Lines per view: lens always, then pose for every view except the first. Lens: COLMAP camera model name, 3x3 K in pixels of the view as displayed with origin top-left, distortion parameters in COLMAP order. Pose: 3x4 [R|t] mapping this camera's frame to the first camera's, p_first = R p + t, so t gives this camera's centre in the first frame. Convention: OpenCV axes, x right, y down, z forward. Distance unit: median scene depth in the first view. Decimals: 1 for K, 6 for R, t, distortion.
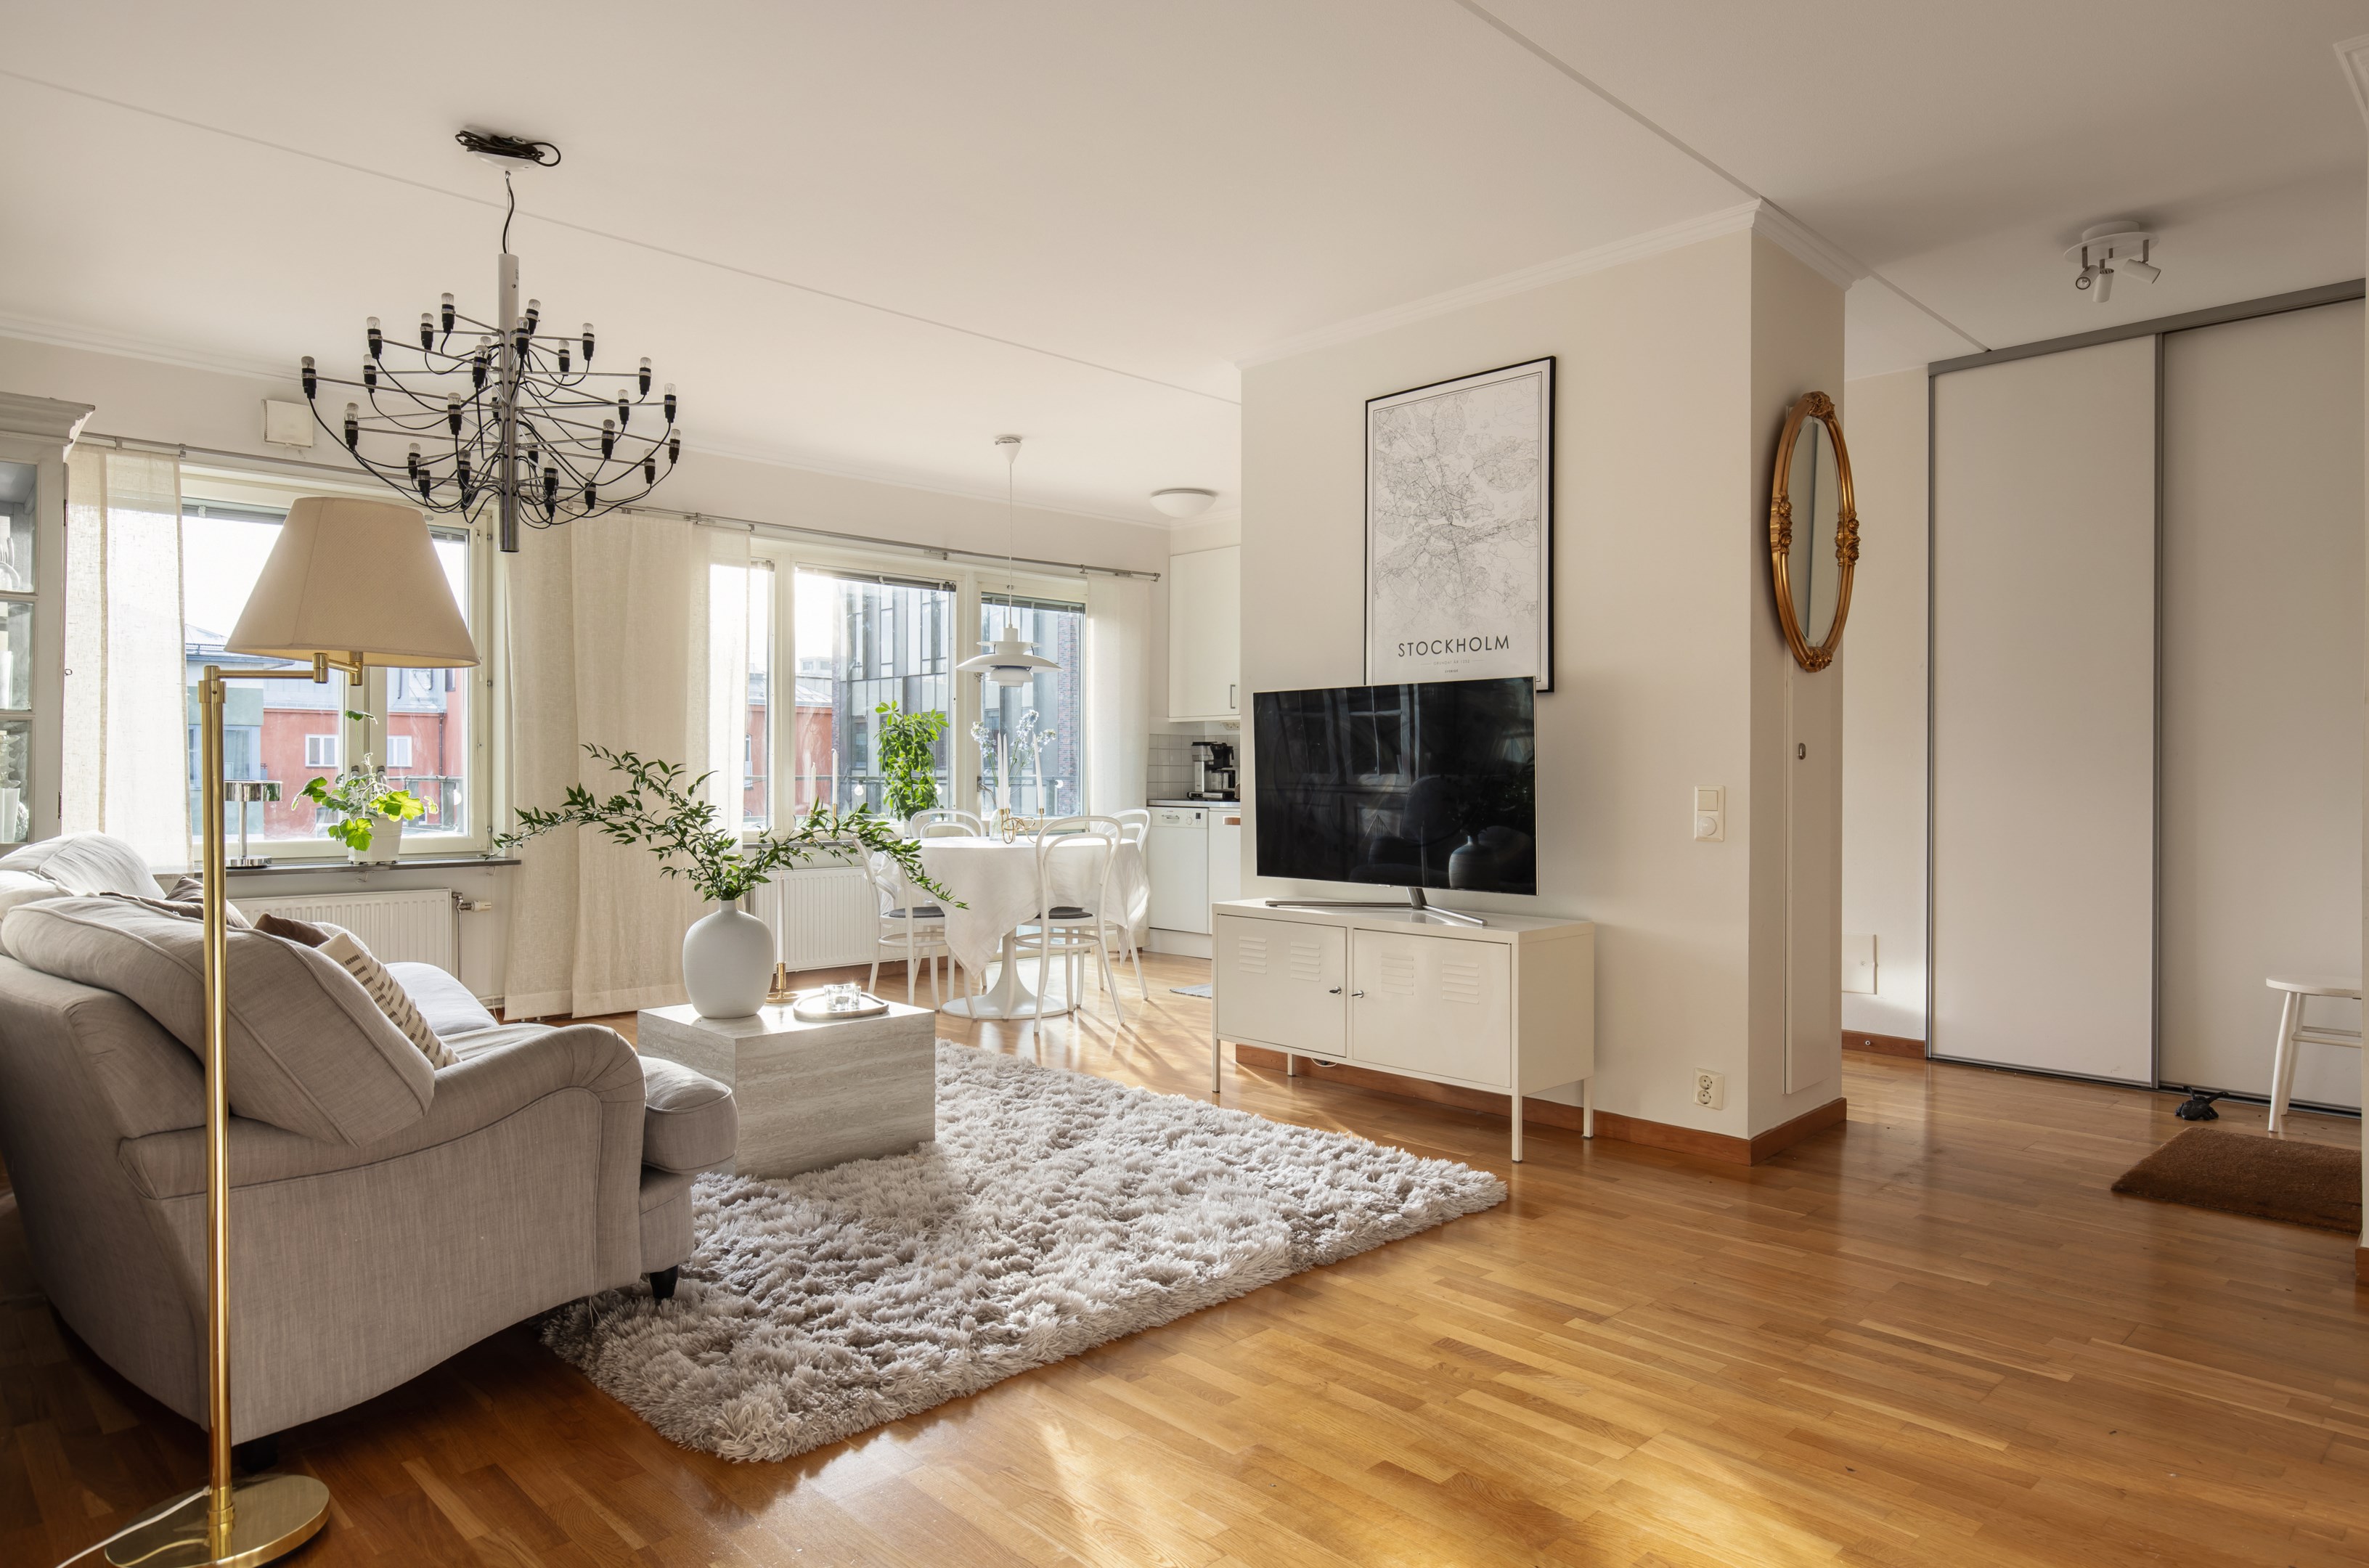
lens RADIAL K [[1428.9, 0, 1205.5], [0, 1428.9, 783.1], [0, 0, 1]] dist [-0.008849, 0.001774]
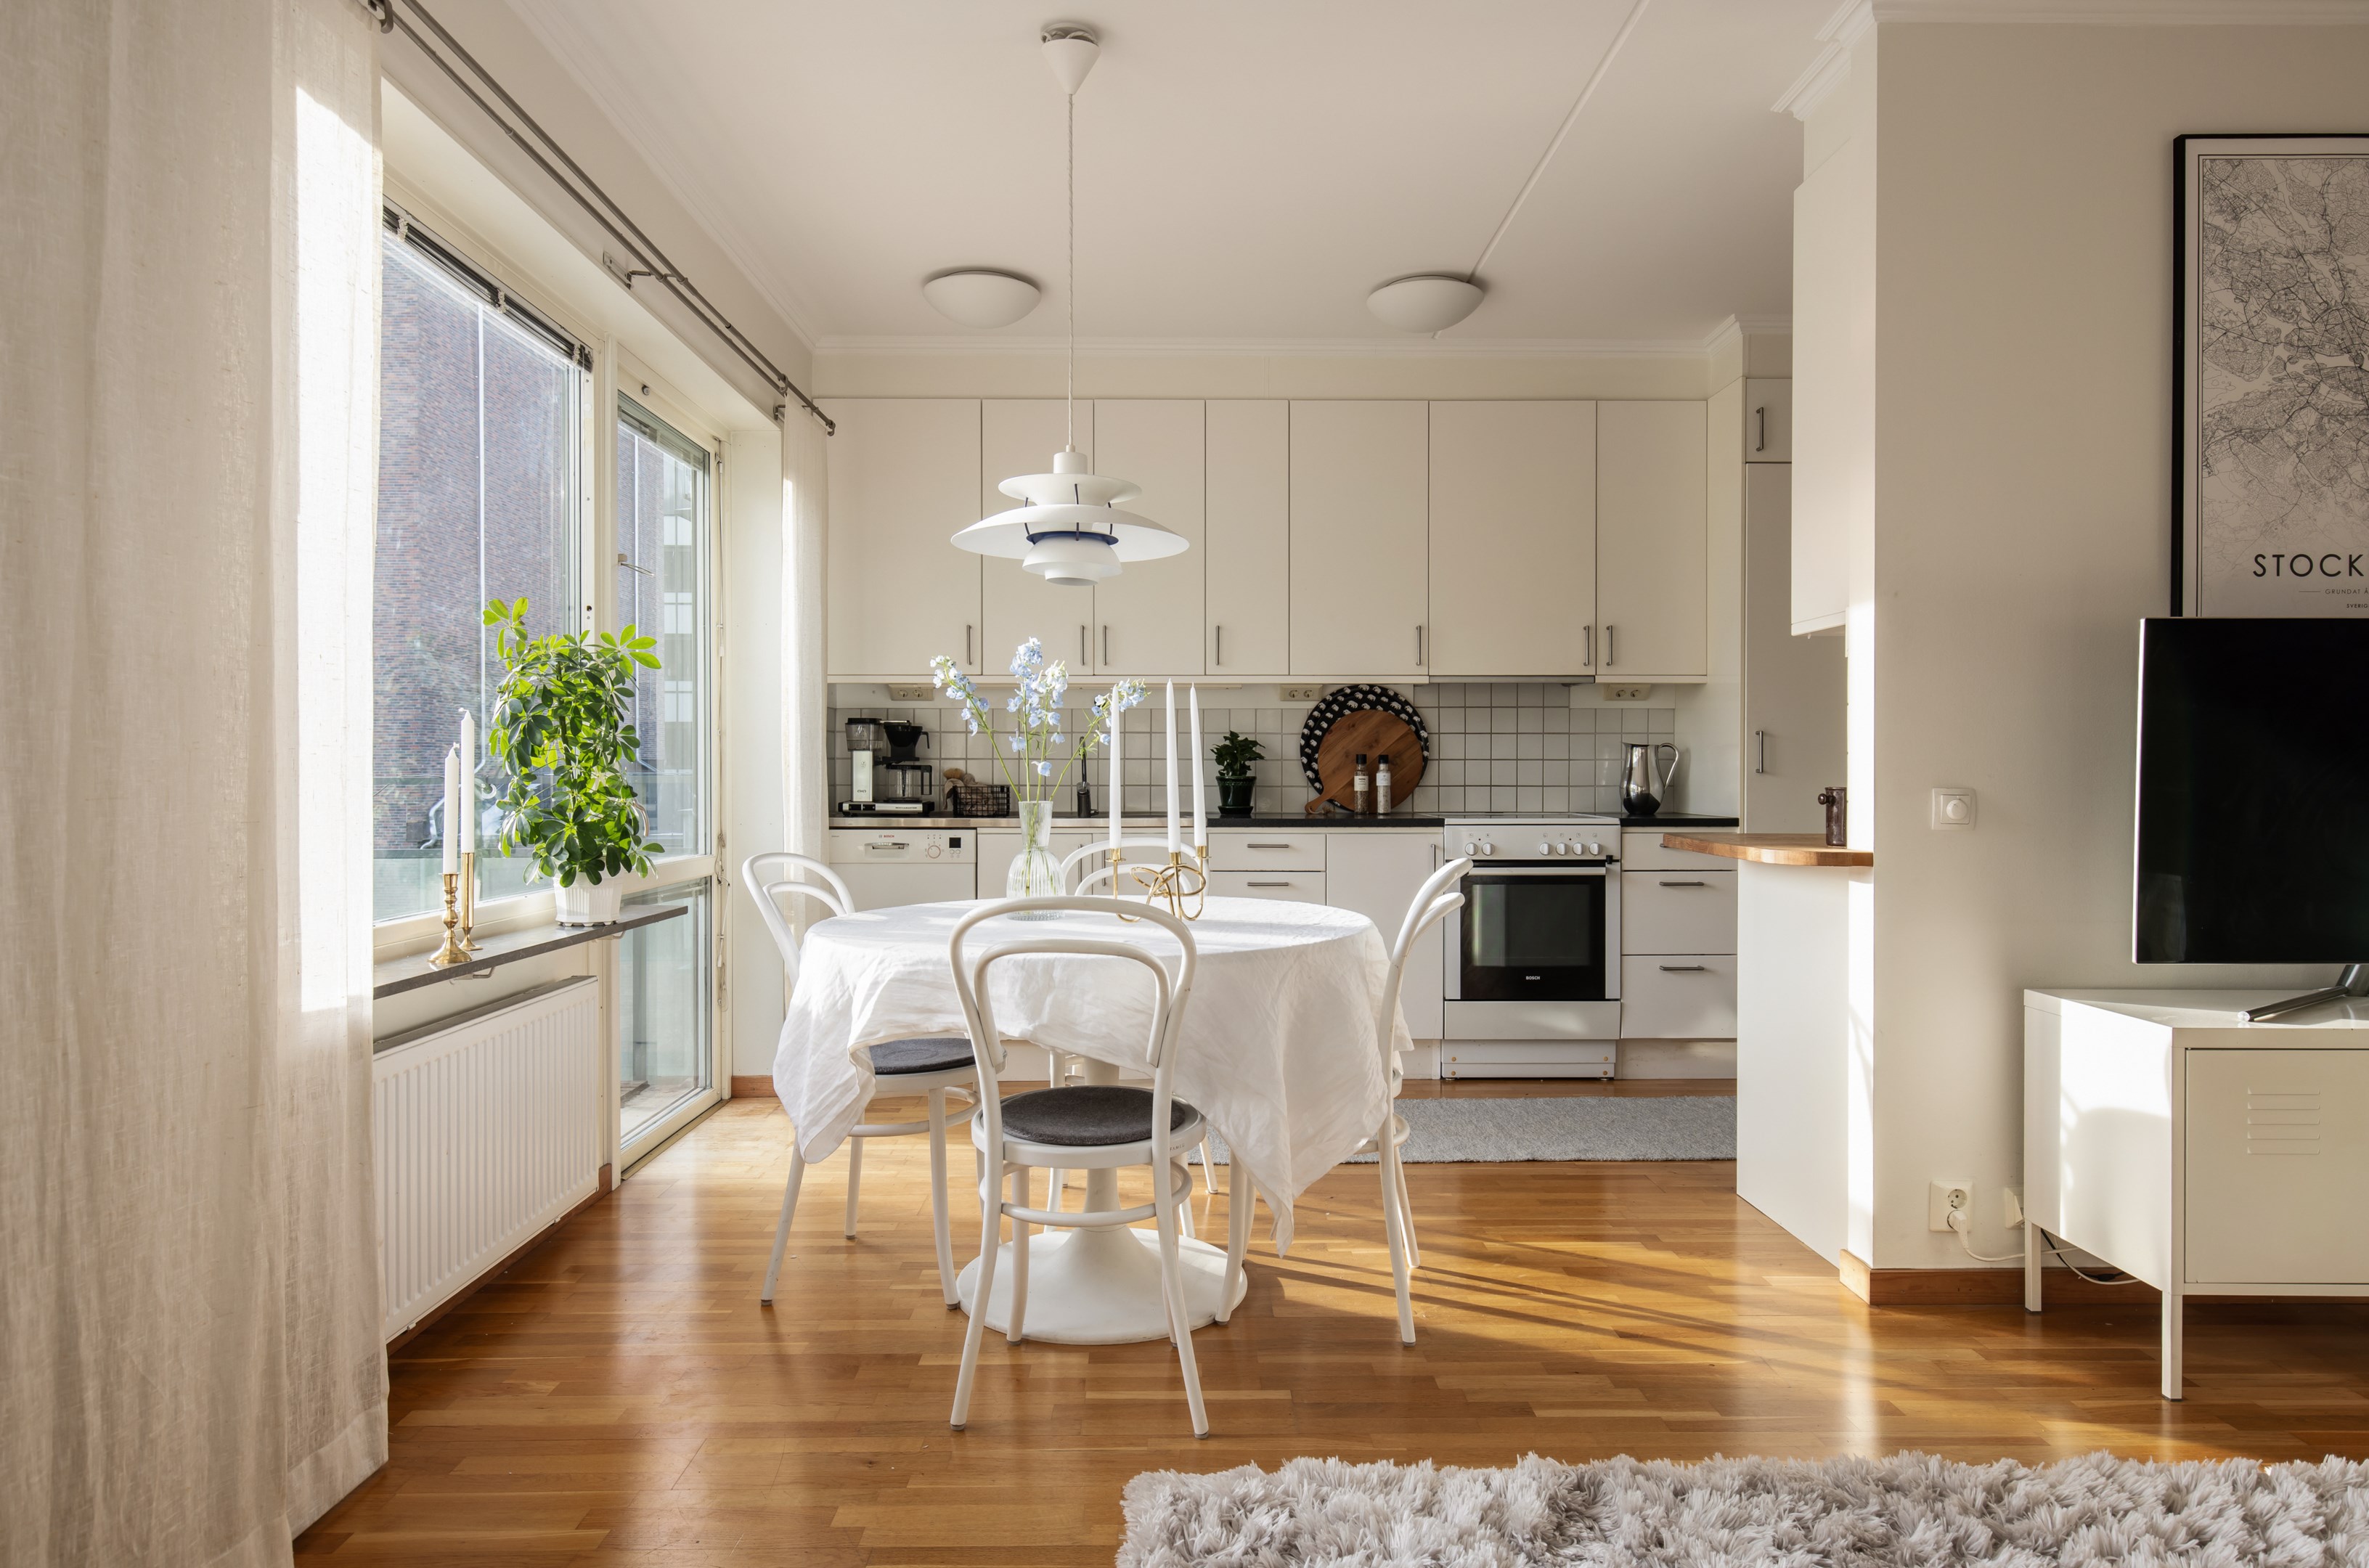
lens RADIAL K [[1362.2, 0, 1193.8], [0, 1362.2, 781.7], [0, 0, 1]] dist [0.007782, -0.002426]
pose [[0.692248, -0.008110, 0.721614, -0.463033], [0.006030, 0.999967, 0.005454, -0.006232], [-0.721634, 0.000576, 0.692274, 0.726783]]
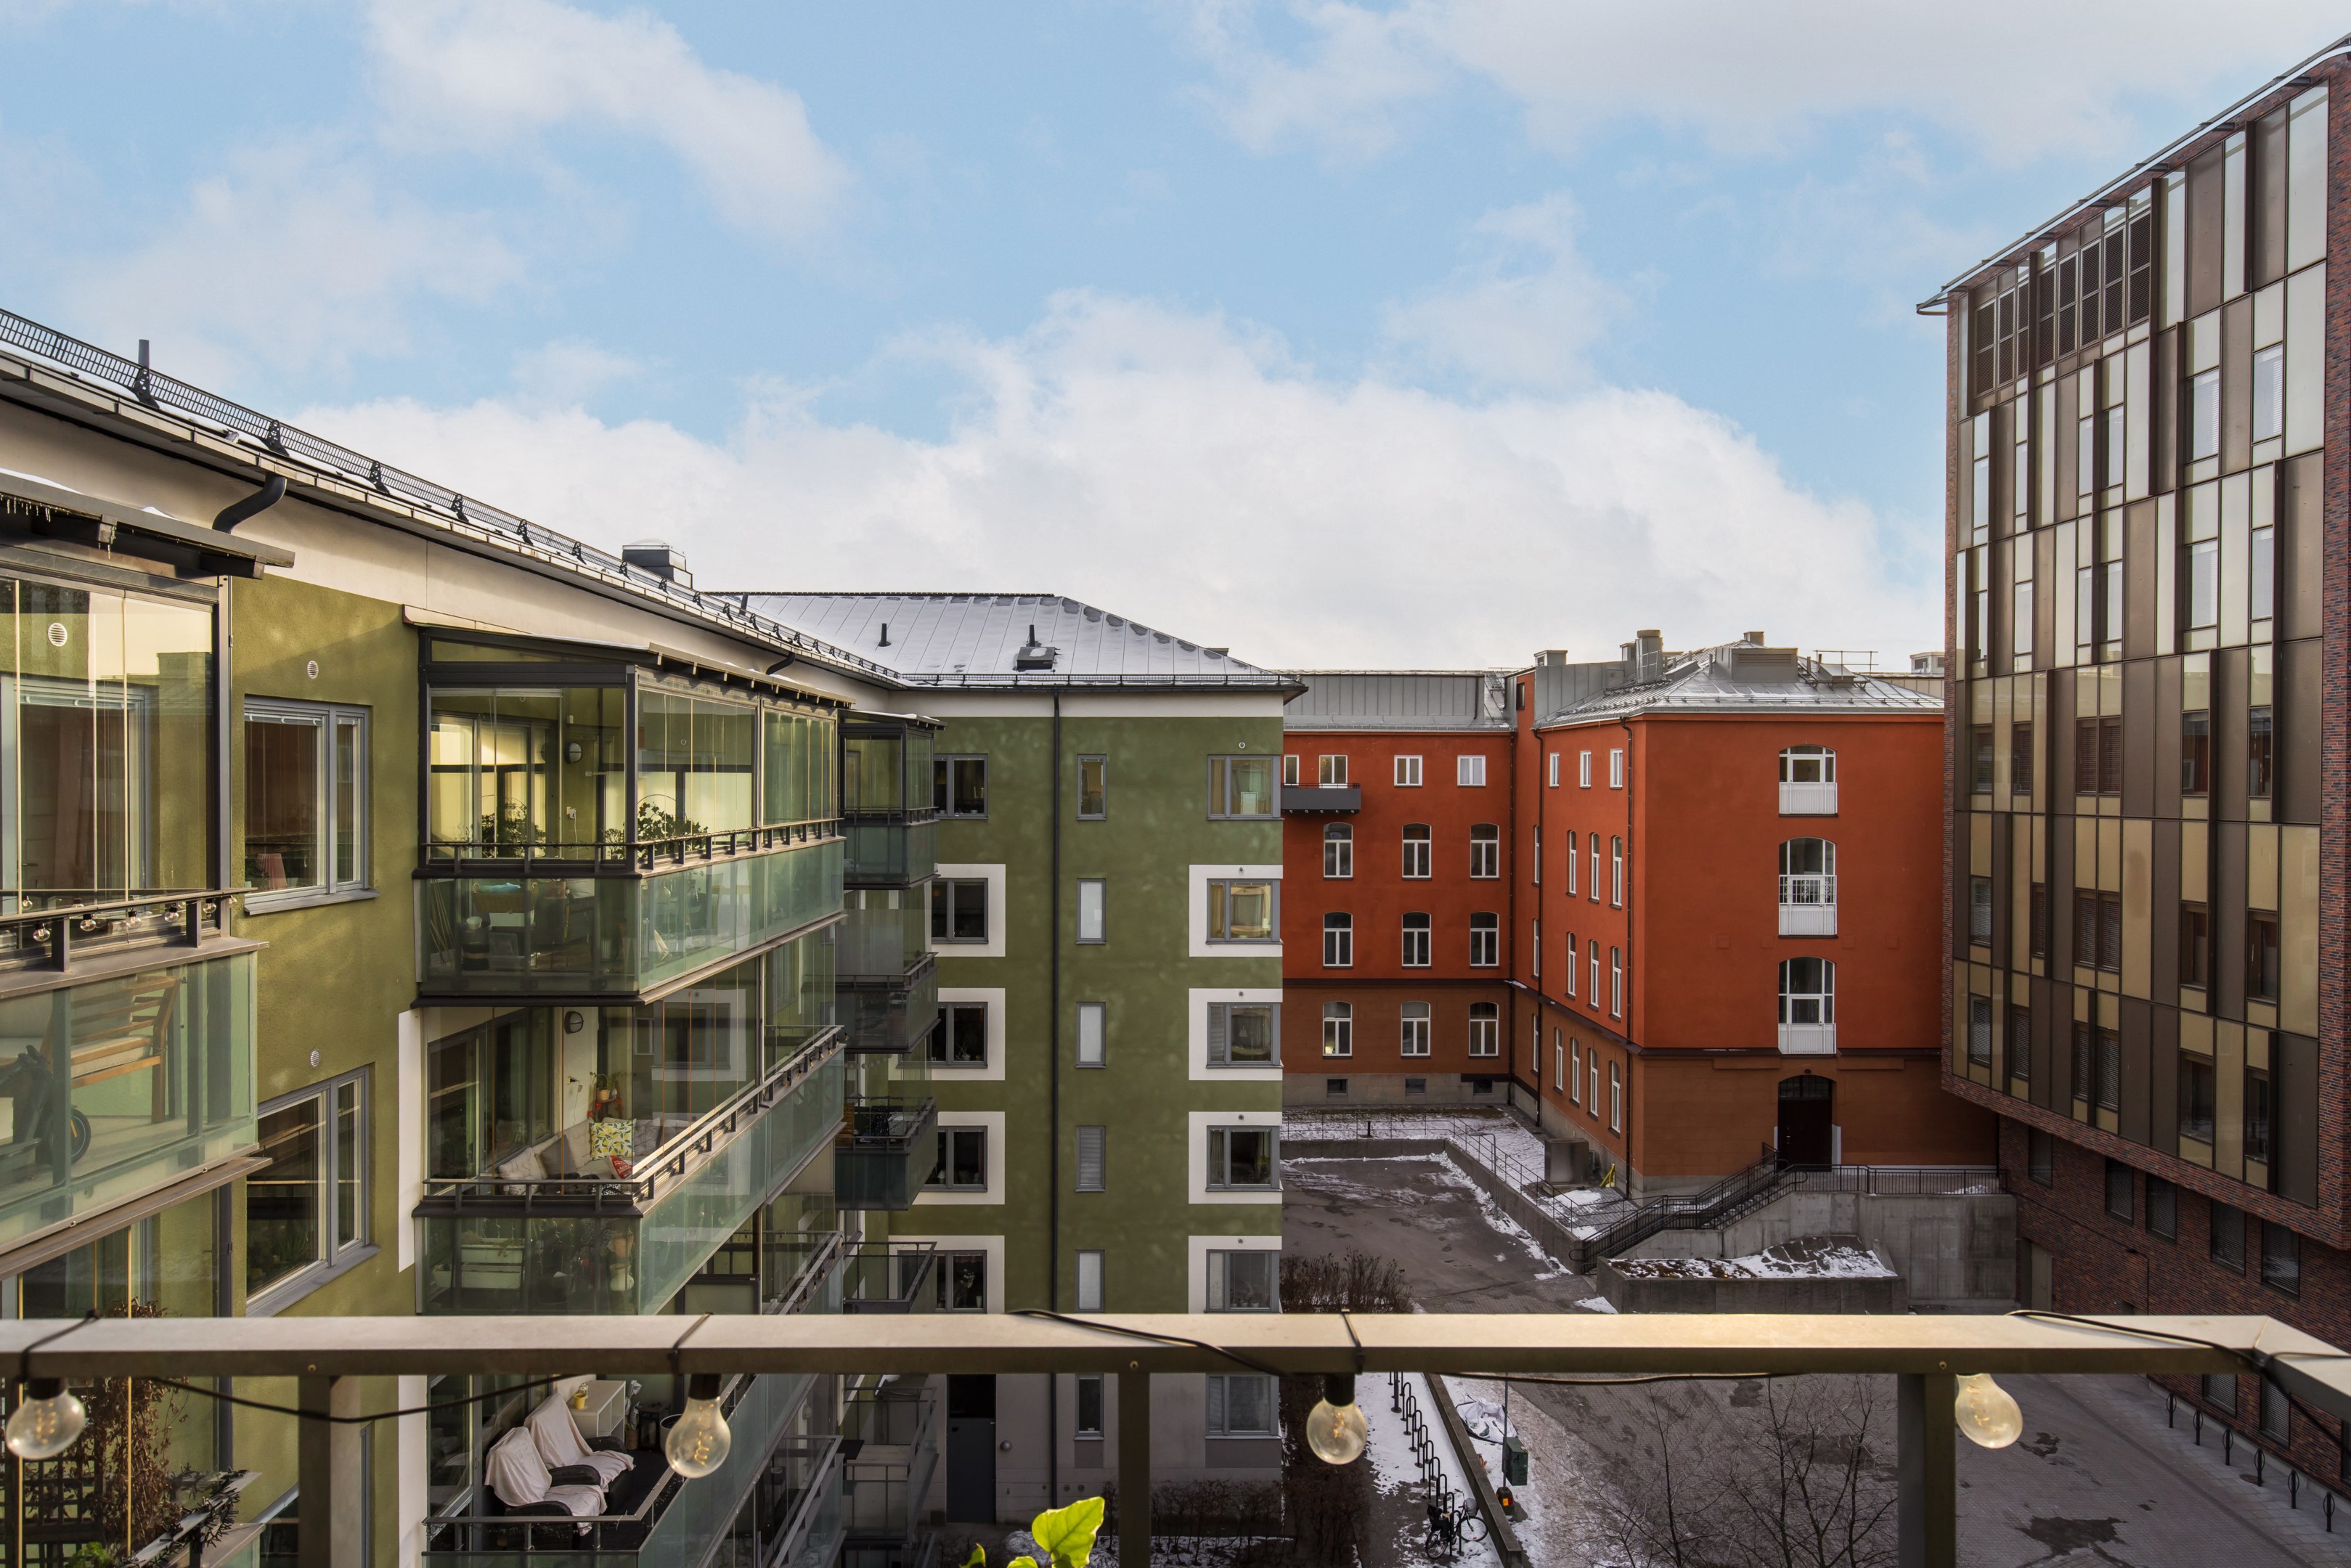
lens RADIAL K [[1390.3, 0, 1181.7], [0, 1390.3, 783.1], [0, 0, 1]] dist [-0.004527, -0.000638]
pose [[0.720096, 0.001904, -0.693872, -0.306731], [-0.004944, 0.999985, -0.002388, -0.103666], [0.693857, 0.005150, 0.720094, 1.463128]]
